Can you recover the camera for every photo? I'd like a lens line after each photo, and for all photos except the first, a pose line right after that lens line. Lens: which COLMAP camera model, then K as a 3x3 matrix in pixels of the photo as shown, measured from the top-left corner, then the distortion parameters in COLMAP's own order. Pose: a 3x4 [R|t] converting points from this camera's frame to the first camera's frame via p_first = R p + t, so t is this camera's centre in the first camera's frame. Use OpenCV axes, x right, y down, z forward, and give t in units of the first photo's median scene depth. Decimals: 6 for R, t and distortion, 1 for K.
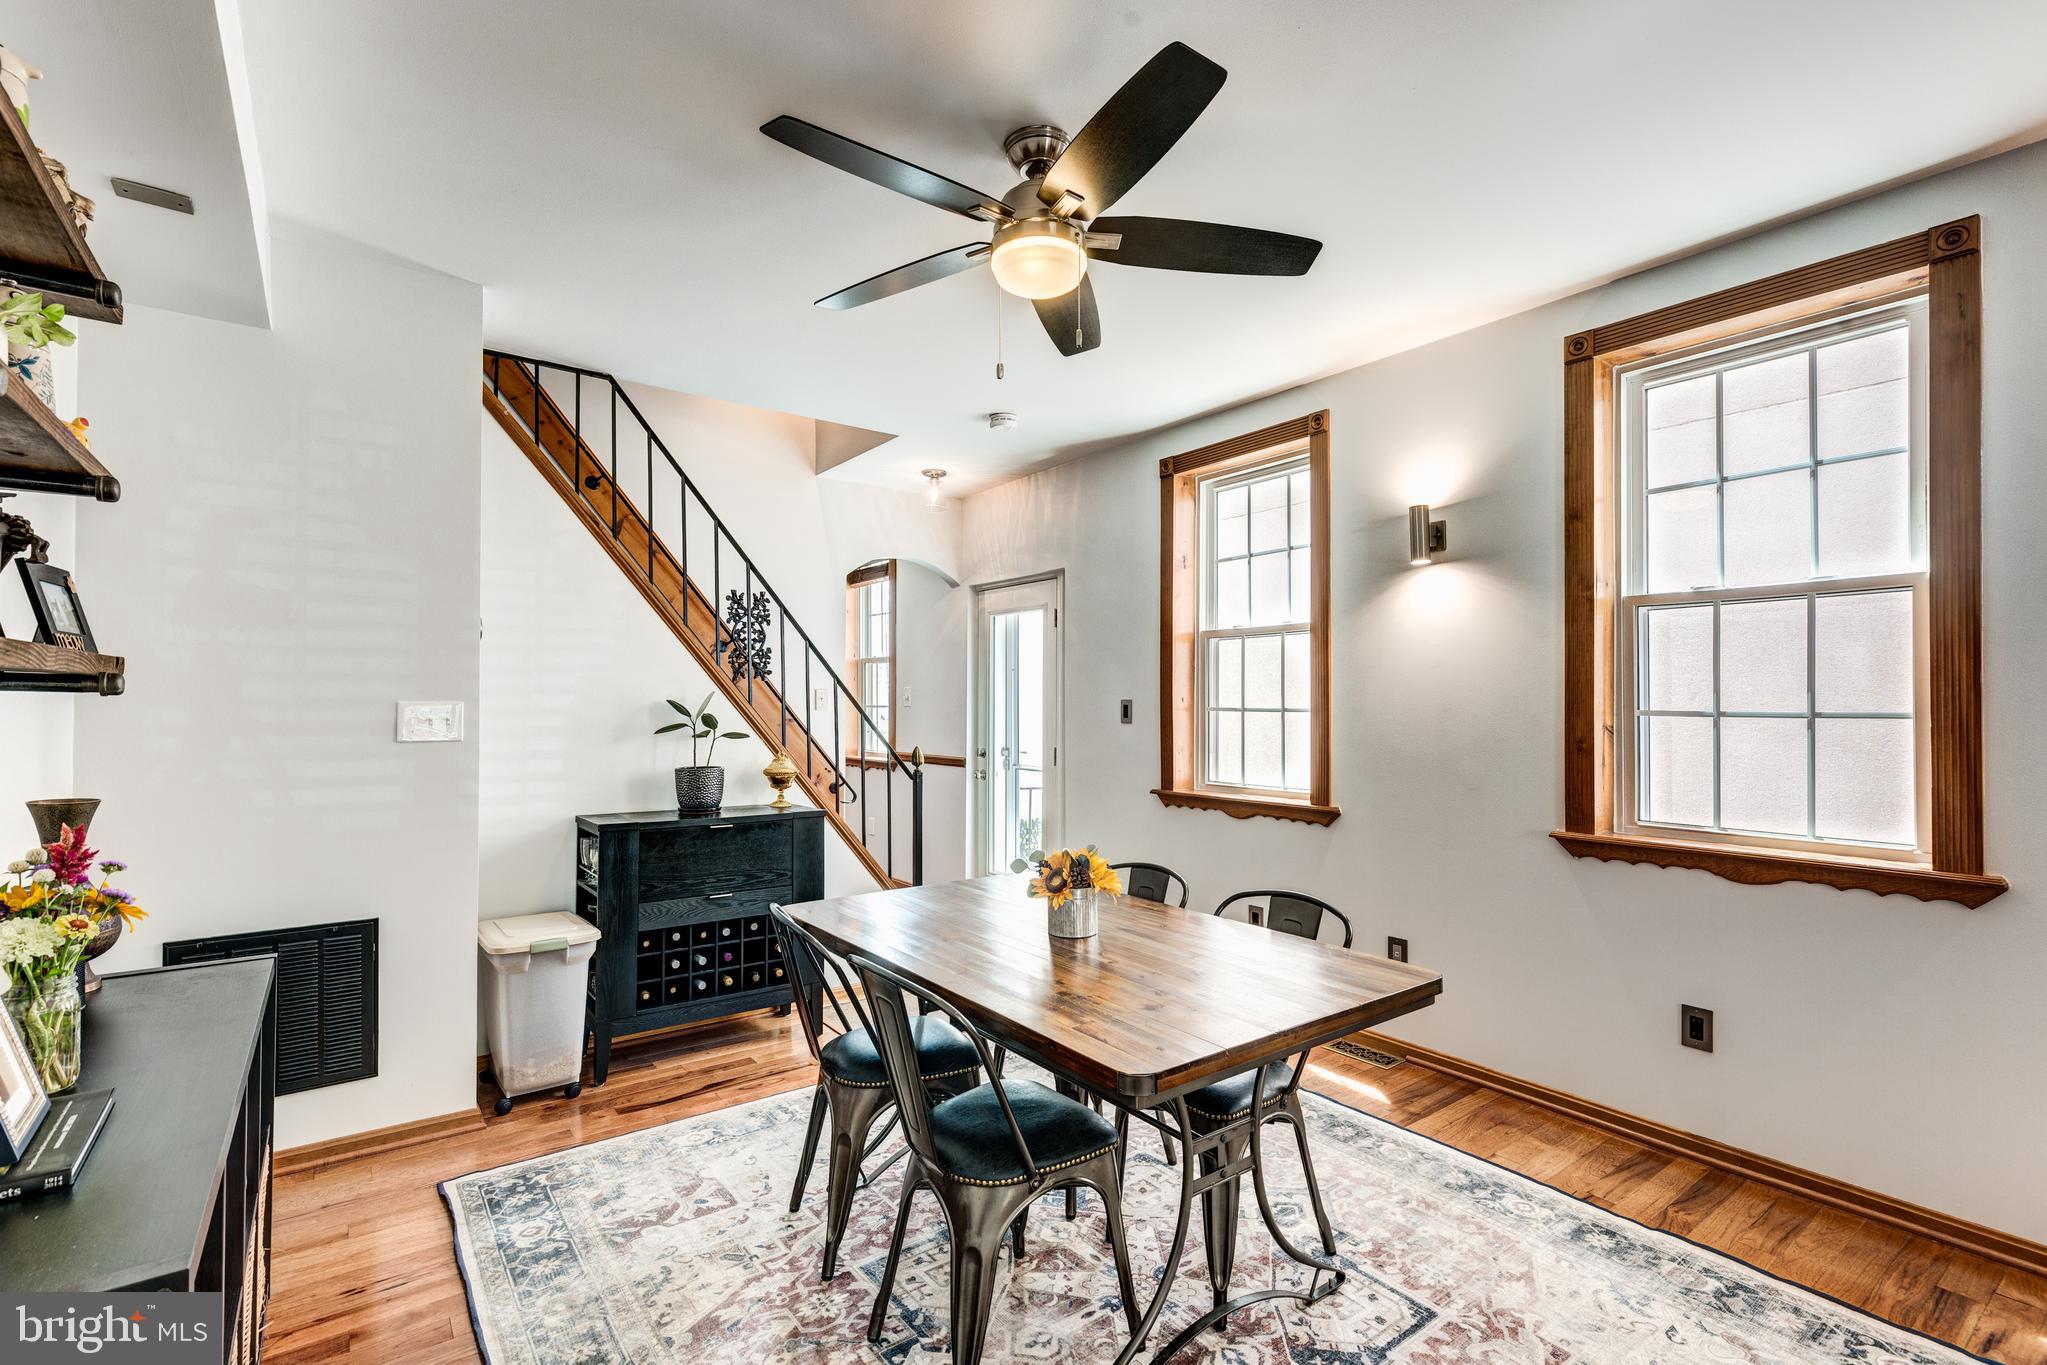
lens RADIAL K [[918.7, 0, 1026.4], [0, 918.7, 701.6], [0, 0, 1]] dist [-0.002398, -0.000340]
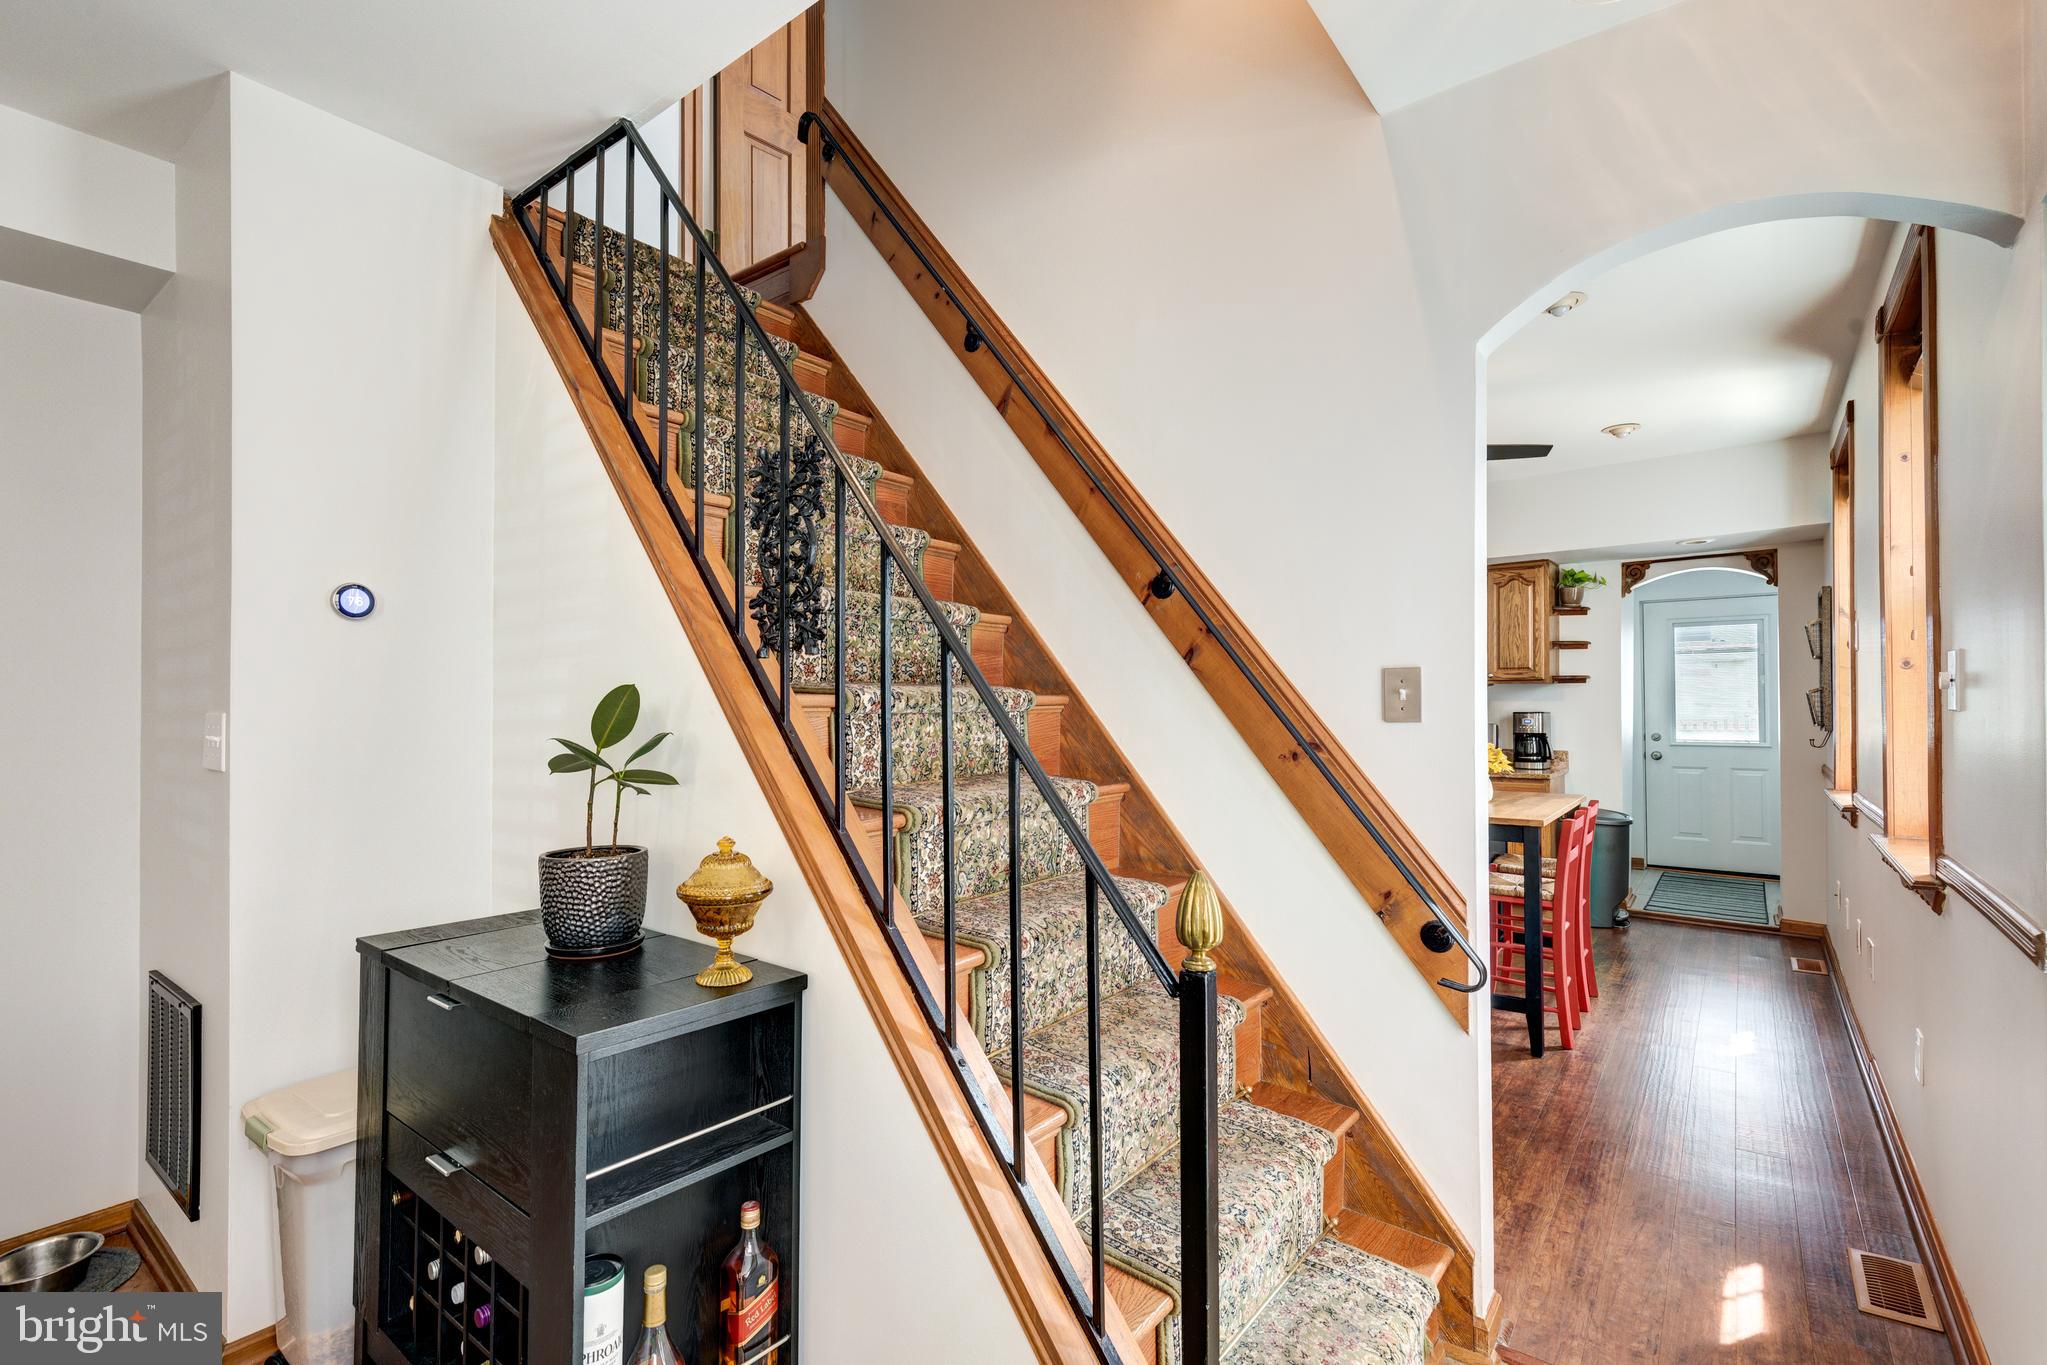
lens RADIAL K [[936.0, 0, 1021.1], [0, 936.0, 695.5], [0, 0, 1]] dist [0.002306, 0.000097]
pose [[0.271067, -0.011882, -0.962487, 0.159563], [0.007186, 0.999921, -0.010321, 0.001140], [0.962534, -0.004119, 0.271131, 1.112601]]
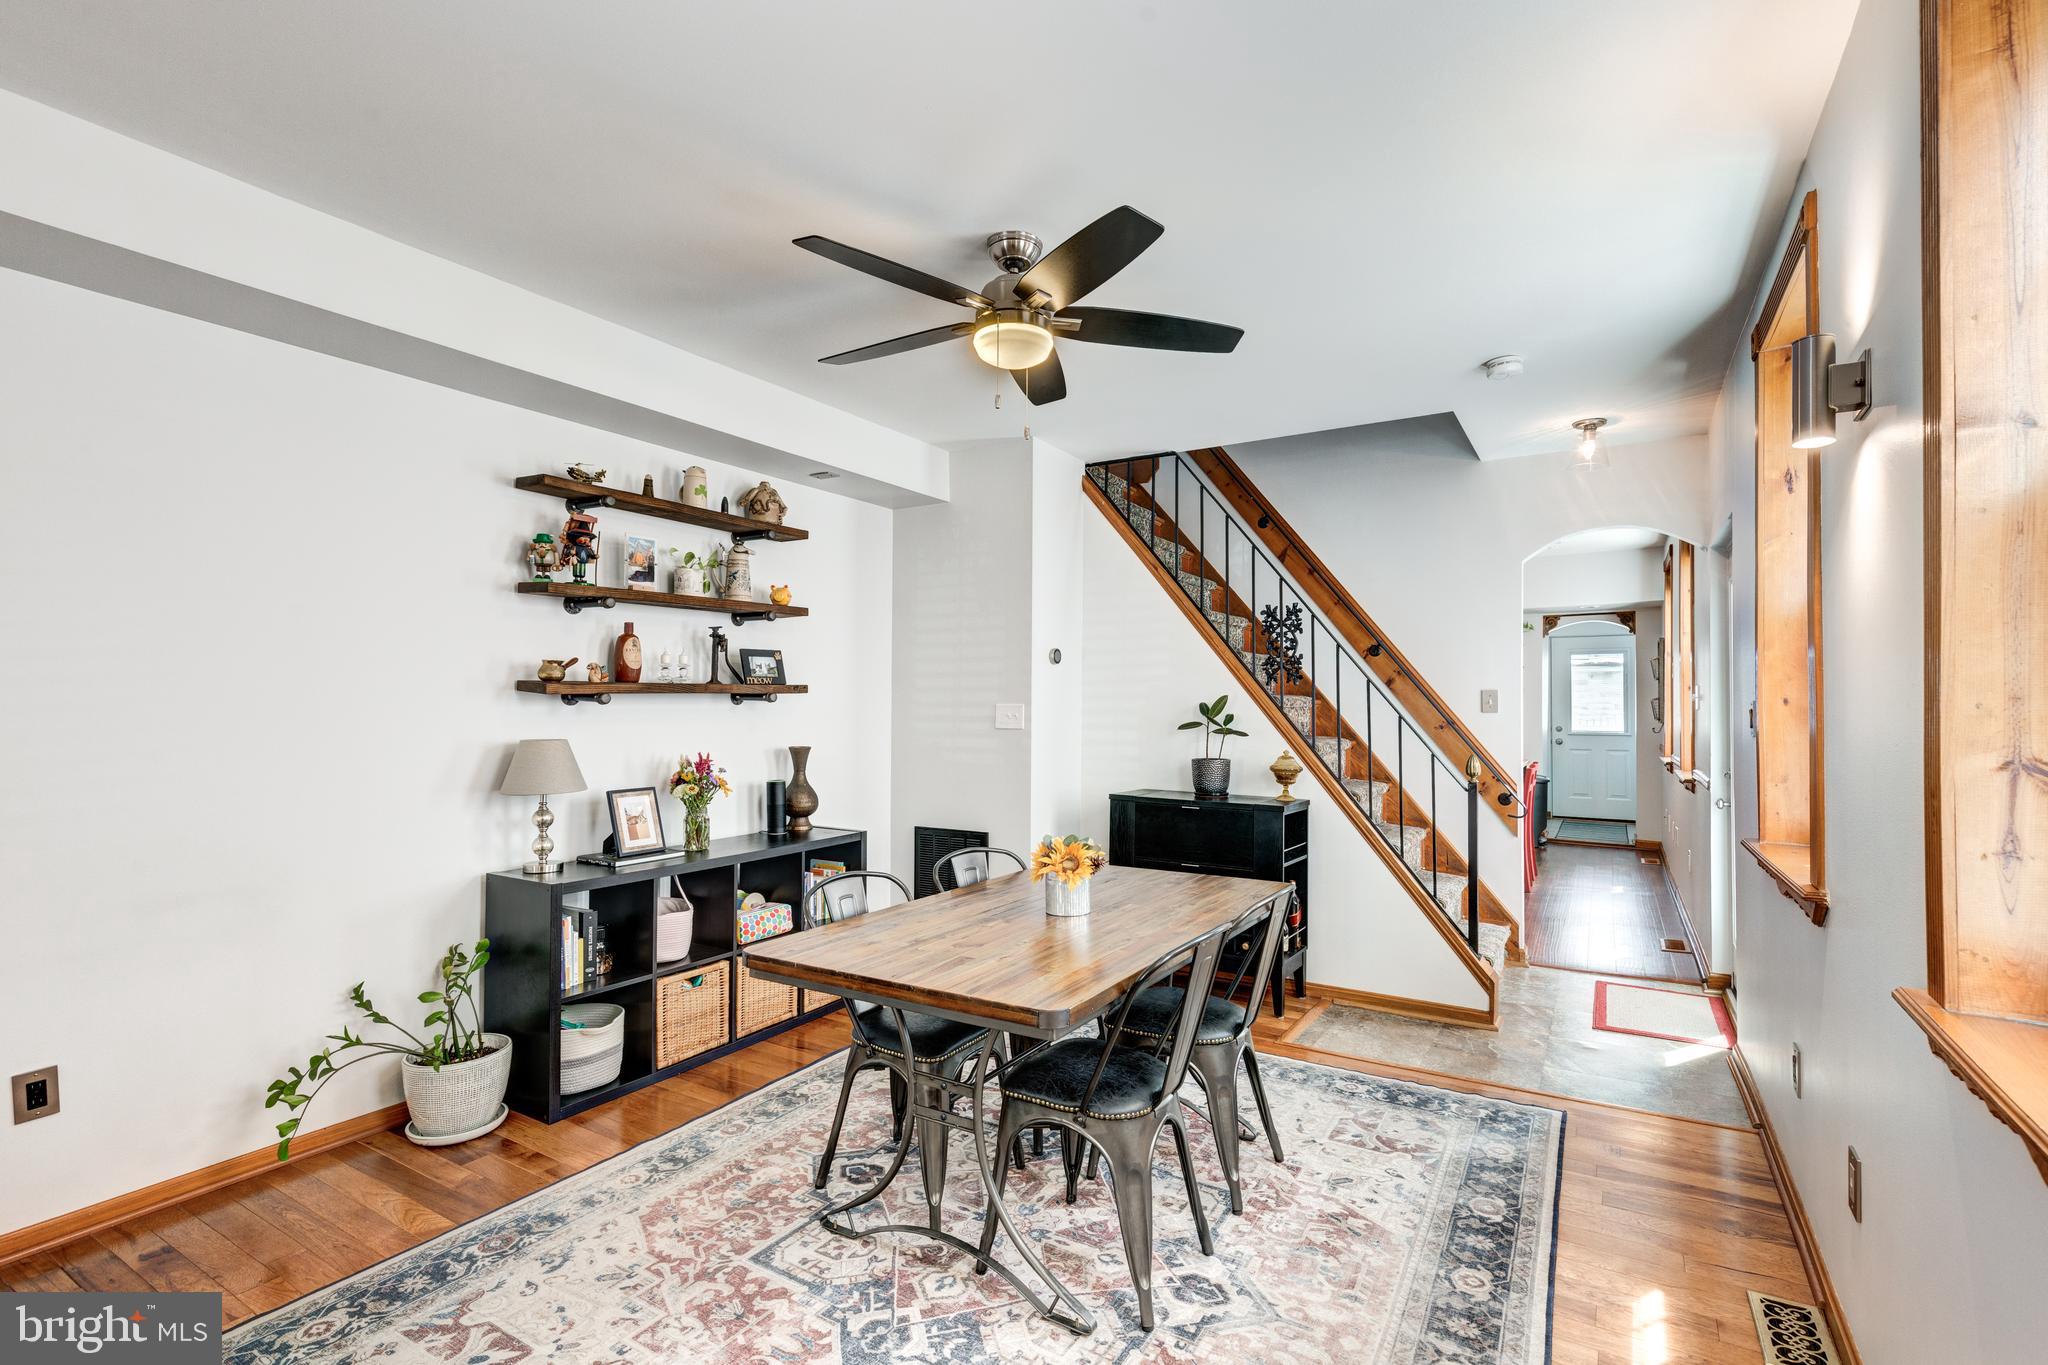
lens RADIAL K [[928.4, 0, 1046.5], [0, 928.4, 690.8], [0, 0, 1]] dist [0.008967, -0.000192]
pose [[0.378336, -0.012571, -0.925583, 0.706316], [-0.000225, 0.999906, -0.013673, -0.000402], [0.925668, 0.005381, 0.378298, 0.354095]]
